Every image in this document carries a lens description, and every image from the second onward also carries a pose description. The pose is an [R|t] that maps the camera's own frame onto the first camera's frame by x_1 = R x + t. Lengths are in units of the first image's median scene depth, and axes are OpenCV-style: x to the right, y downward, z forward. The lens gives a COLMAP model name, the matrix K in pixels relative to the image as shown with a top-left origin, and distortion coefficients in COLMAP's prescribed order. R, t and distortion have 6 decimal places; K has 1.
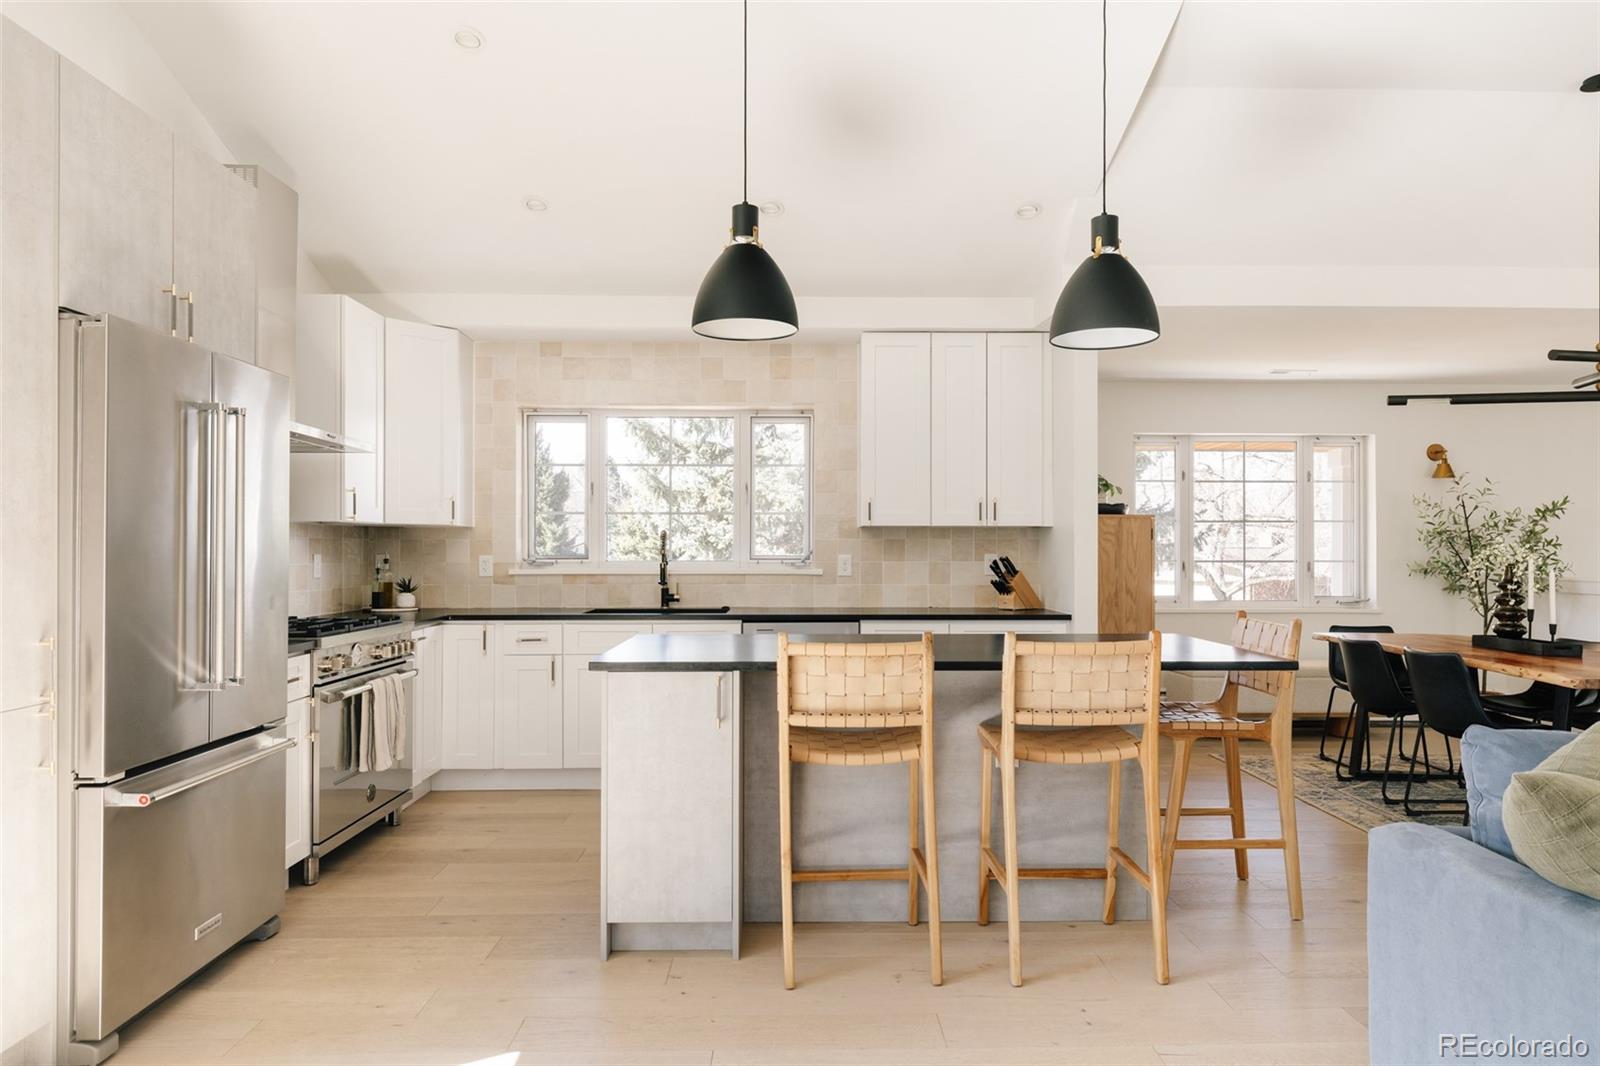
lens RADIAL K [[985.0, 0, 806.6], [0, 985.0, 539.9], [0, 0, 1]] dist [0.004369, -0.001748]
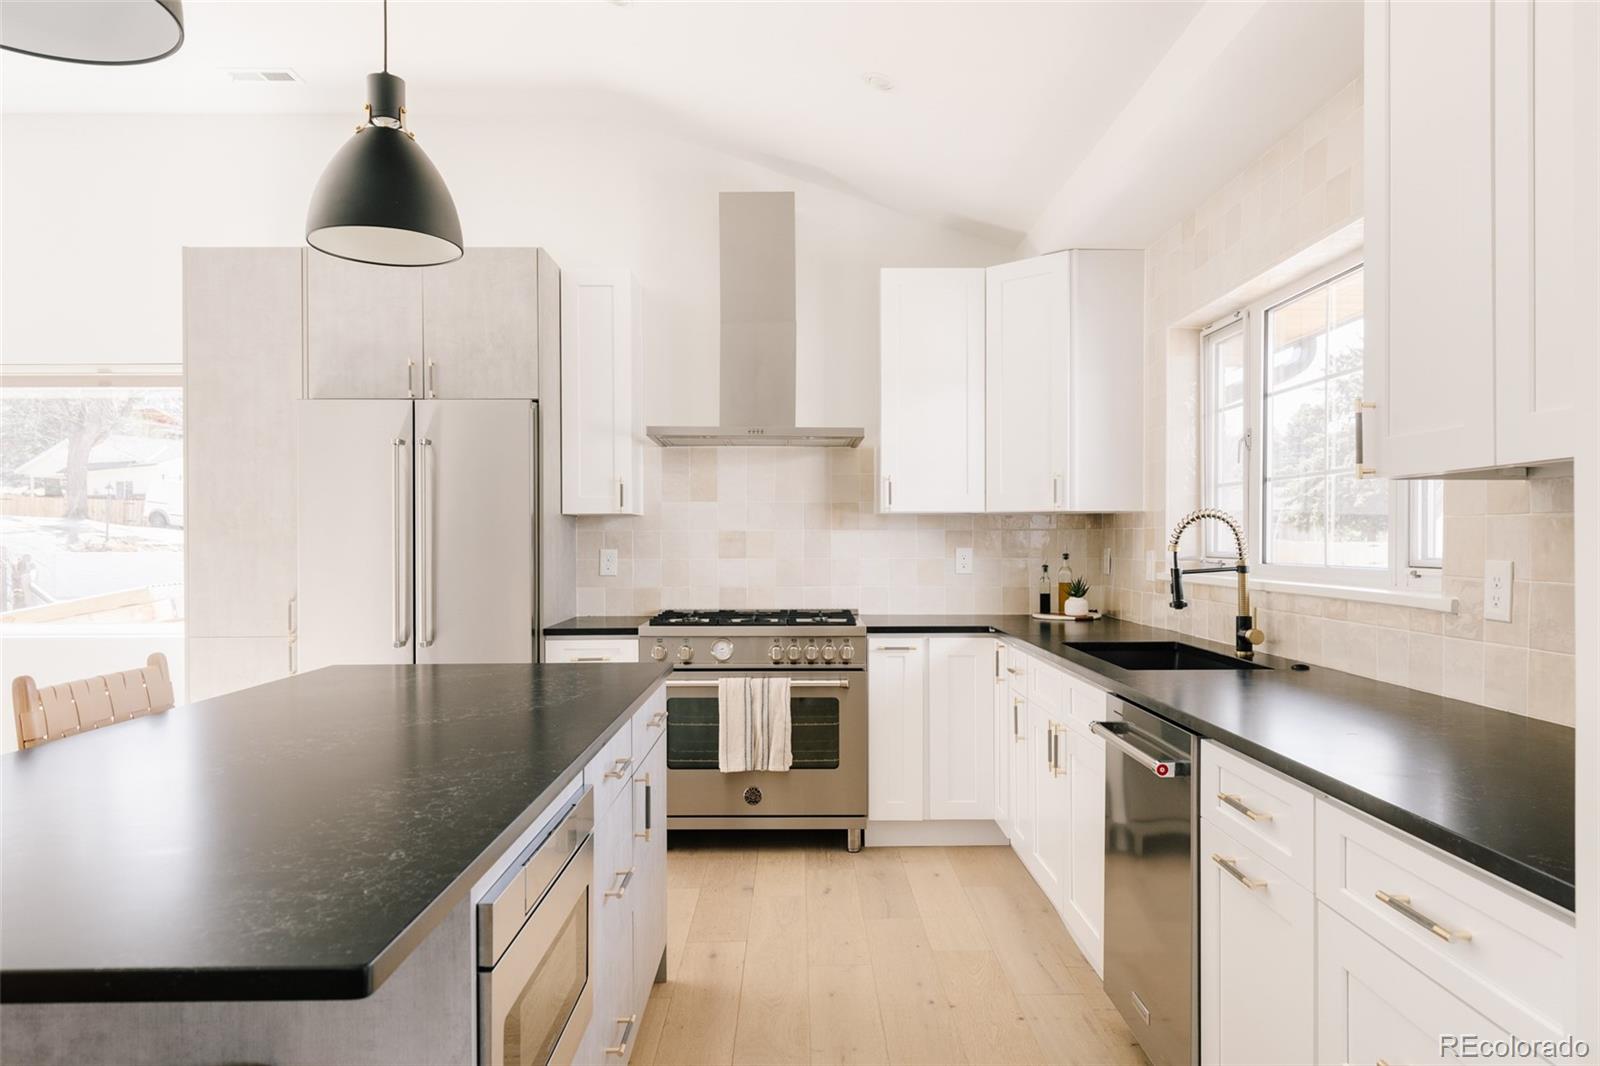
lens RADIAL K [[1043.4, 0, 805.6], [0, 1043.4, 539.1], [0, 0, 1]] dist [0.003927, -0.000574]
pose [[-0.002554, -0.001452, -0.999996, 0.434087], [0.011897, 0.999928, -0.001483, 0.005725], [0.999926, -0.011901, -0.002537, 0.793976]]
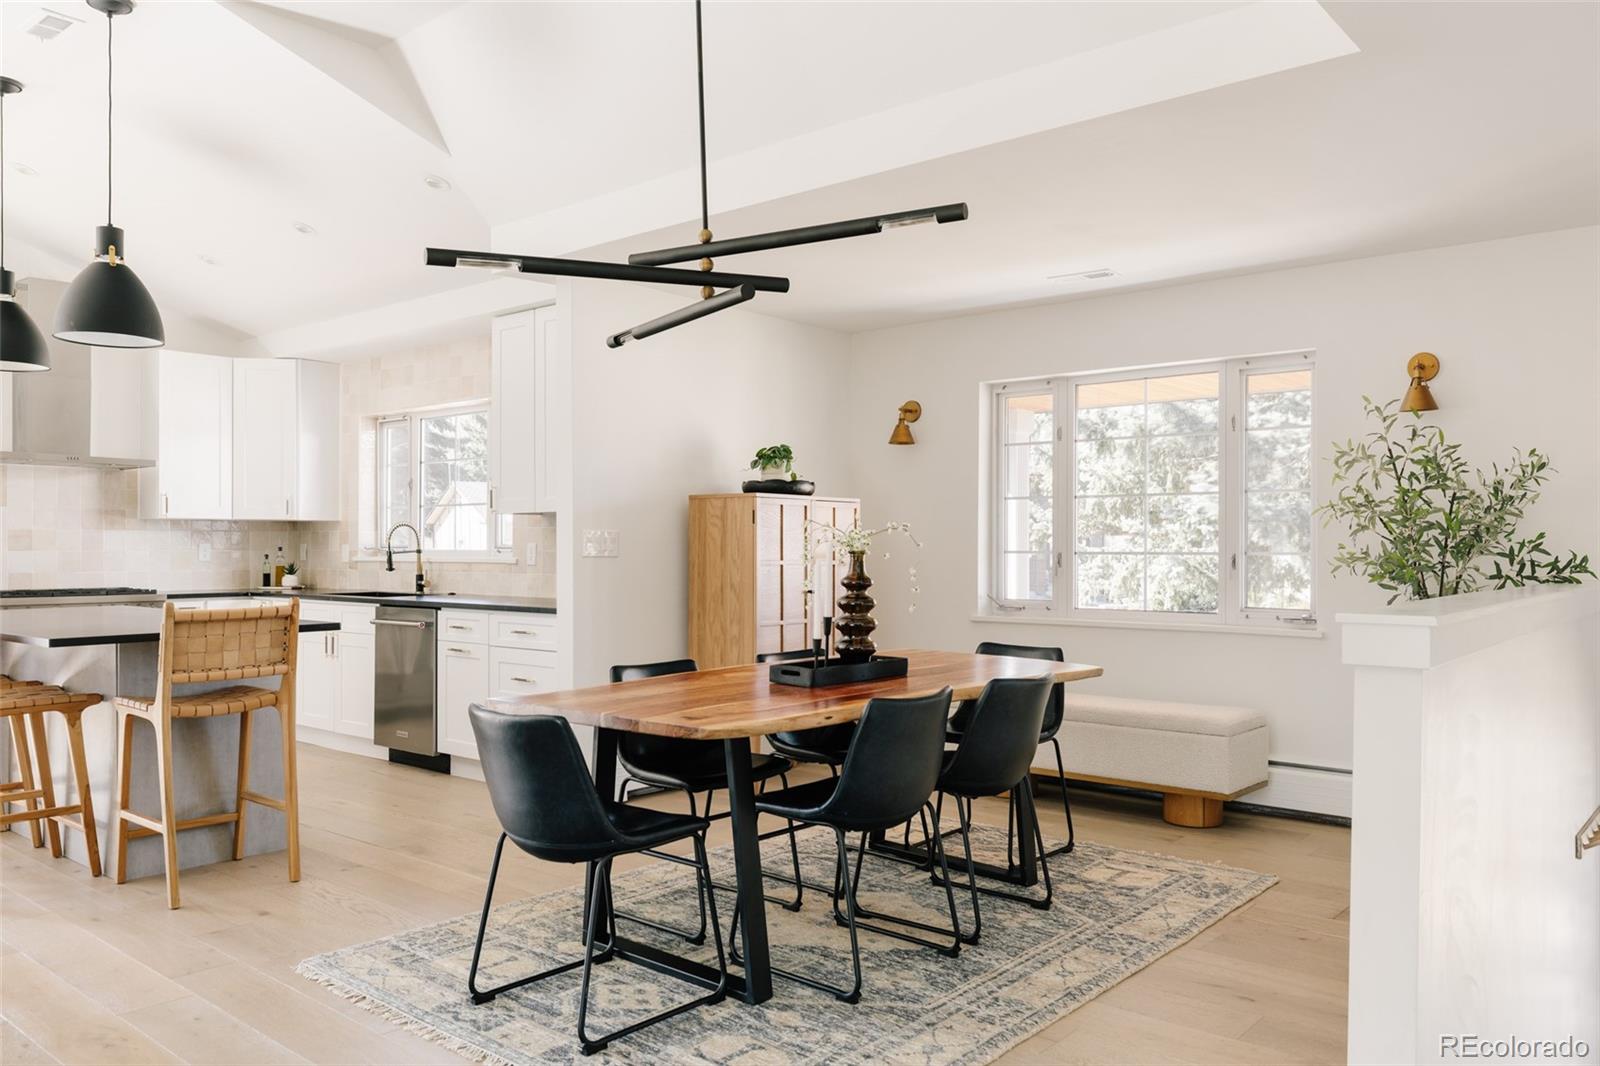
lens RADIAL K [[1179.4, 0, 807.5], [0, 1179.4, 542.3], [0, 0, 1]] dist [0.007131, -0.000139]
pose [[0.753651, -0.003510, -0.657265, 1.072063], [0.007571, 0.999966, 0.003340, 0.012956], [0.657231, -0.007494, 0.753652, 0.311058]]
